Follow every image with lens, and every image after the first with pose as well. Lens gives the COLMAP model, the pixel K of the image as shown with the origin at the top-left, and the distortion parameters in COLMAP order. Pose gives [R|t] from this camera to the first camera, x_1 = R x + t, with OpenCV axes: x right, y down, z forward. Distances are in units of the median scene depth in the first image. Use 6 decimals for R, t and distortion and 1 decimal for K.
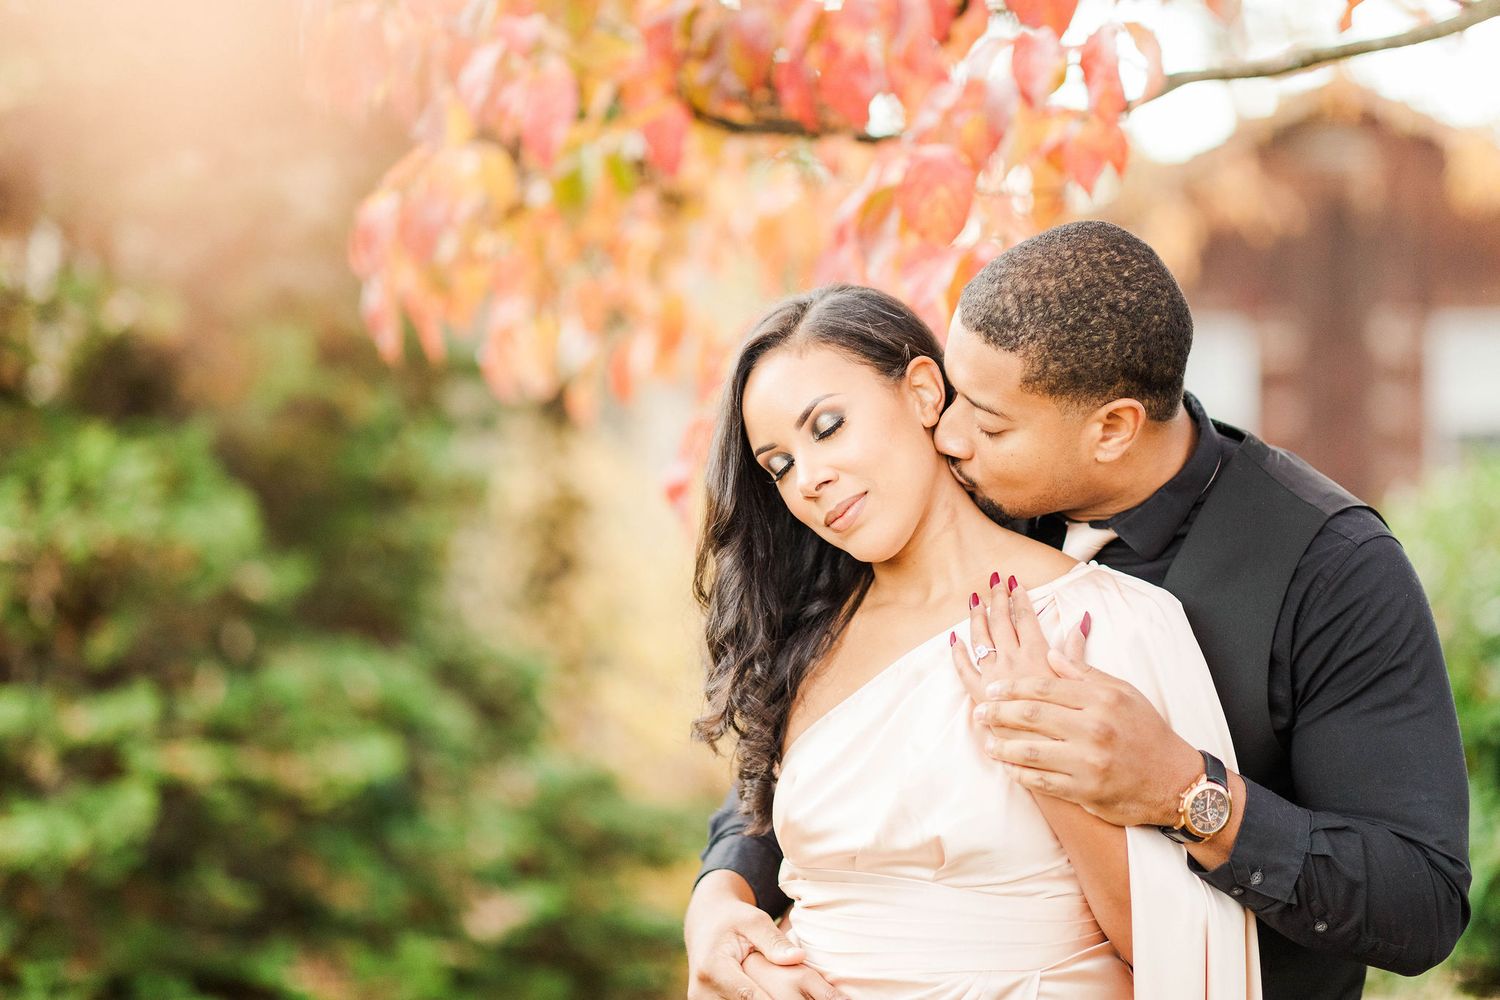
lens RADIAL K [[3669.2, 0, 752.3], [0, 3669.2, 501.9], [0, 0, 1]] dist [0.533927, 0.000000]
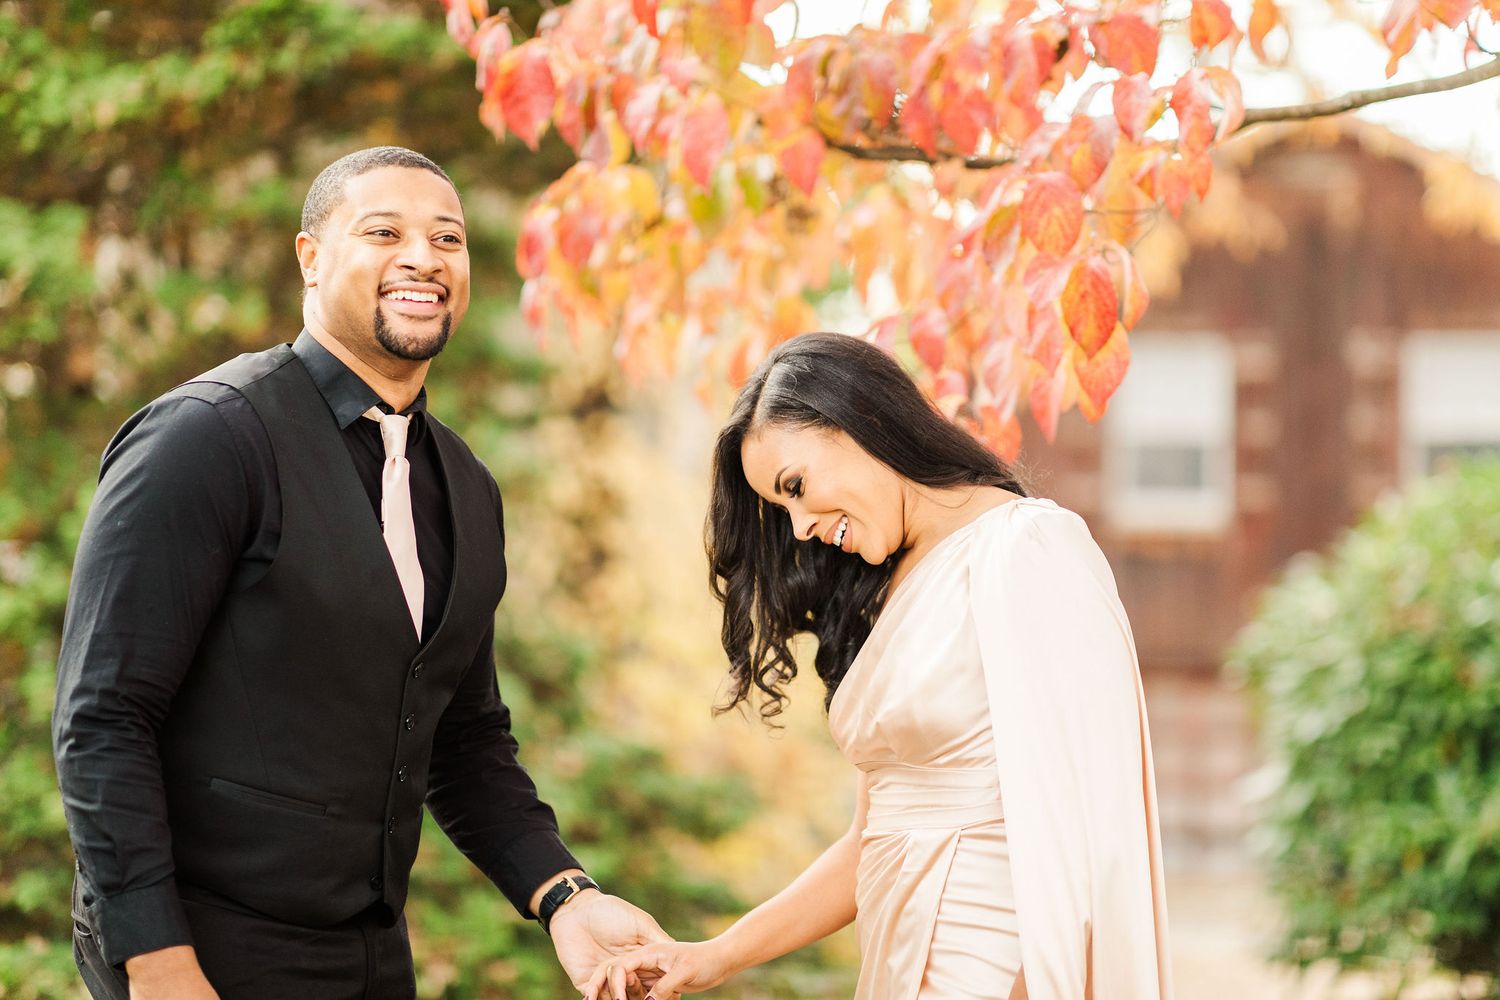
lens RADIAL K [[3669.2, 0, 748.0], [0, 3669.2, 498.5], [0, 0, 1]] dist [0.533927, 0.000000]
pose [[0.999916, 0.009295, 0.009060, -0.049382], [-0.009257, 0.999948, -0.004278, 0.012278], [-0.009099, 0.004194, 0.999950, -0.158631]]
